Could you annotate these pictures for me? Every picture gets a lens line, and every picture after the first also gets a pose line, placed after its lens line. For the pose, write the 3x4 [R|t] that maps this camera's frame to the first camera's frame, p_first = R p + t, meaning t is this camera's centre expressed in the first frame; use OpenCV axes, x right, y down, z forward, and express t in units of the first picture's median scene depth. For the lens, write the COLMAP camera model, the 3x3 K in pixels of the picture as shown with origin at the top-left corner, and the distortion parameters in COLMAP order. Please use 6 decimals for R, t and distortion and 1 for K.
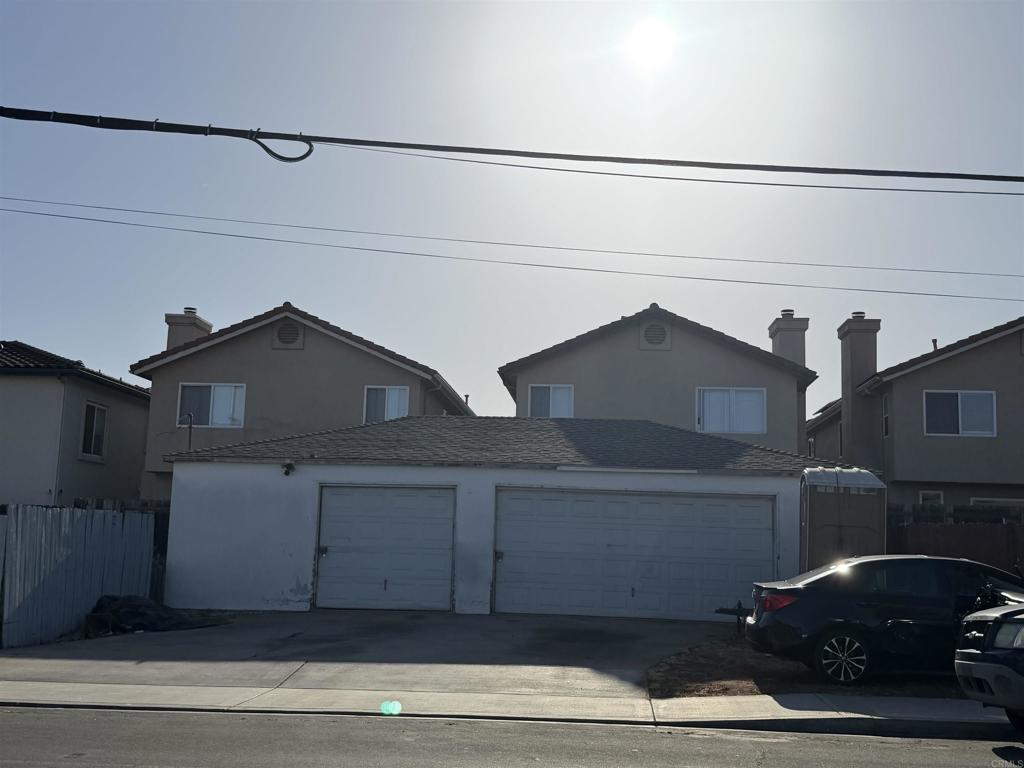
lens RADIAL K [[1211.0, 0, 512.0], [0, 1211.0, 384.0], [0, 0, 1]] dist [0.098820, -0.002907]
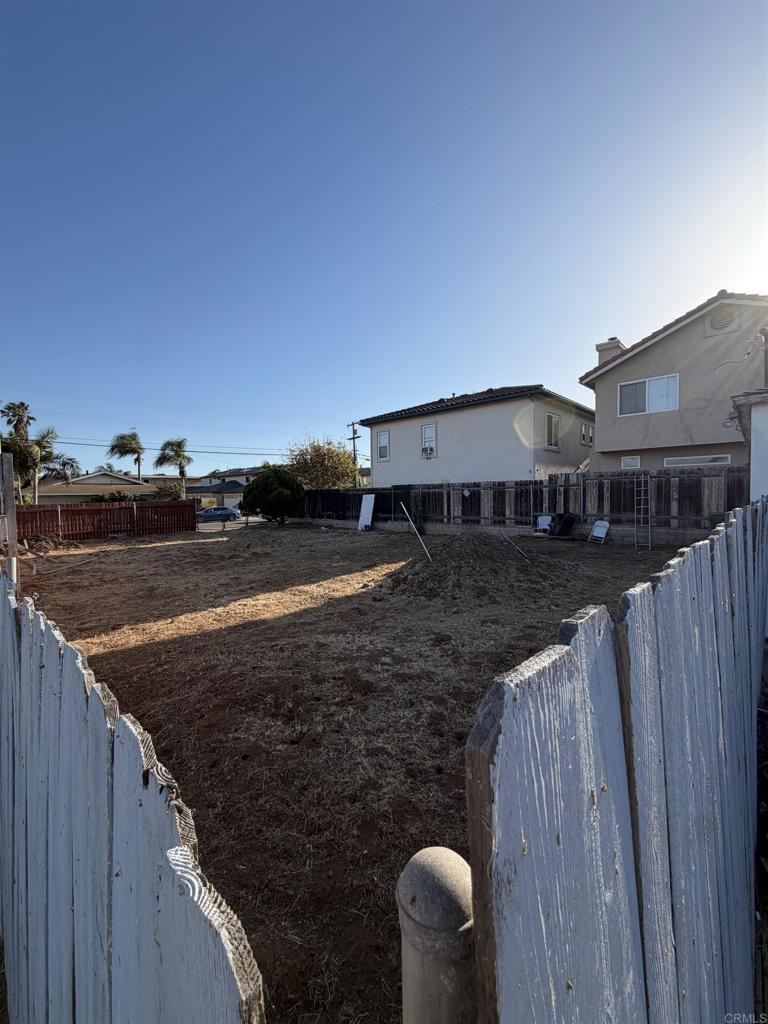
lens RADIAL K [[407.6, 0, 384.0], [0, 407.6, 512.0], [0, 0, 1]] dist [-0.002715, -0.000160]
pose [[0.777533, -0.014736, -0.628670, -0.192472], [0.130327, 0.981796, 0.138174, 0.042053], [0.615189, -0.189367, 0.765299, 0.469535]]
